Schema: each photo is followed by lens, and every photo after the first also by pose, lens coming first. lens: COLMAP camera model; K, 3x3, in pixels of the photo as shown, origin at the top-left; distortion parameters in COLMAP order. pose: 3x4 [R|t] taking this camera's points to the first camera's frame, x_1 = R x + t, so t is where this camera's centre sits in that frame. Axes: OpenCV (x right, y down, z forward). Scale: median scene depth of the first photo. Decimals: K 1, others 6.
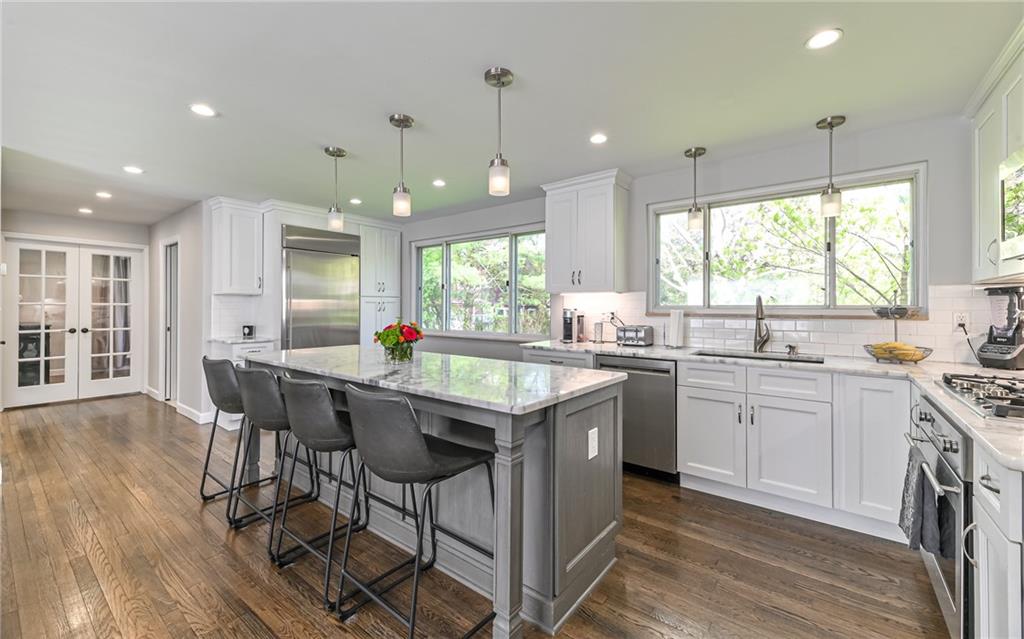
lens RADIAL K [[409.7, 0, 512.8], [0, 409.7, 306.8], [0, 0, 1]] dist [0.009088, -0.000014]
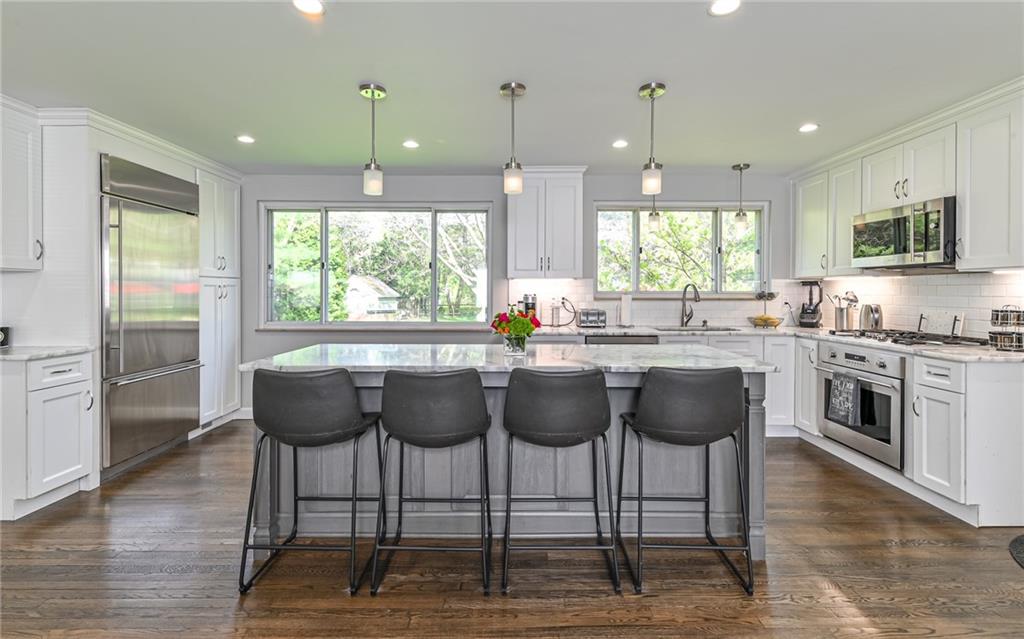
lens RADIAL K [[472.5, 0, 514.3], [0, 472.5, 296.7], [0, 0, 1]] dist [0.000754, -0.000018]
pose [[0.789101, -0.006641, 0.614228, -0.750092], [-0.000607, 0.999933, 0.011592, -0.003020], [-0.614263, -0.009520, 0.789044, 0.136359]]
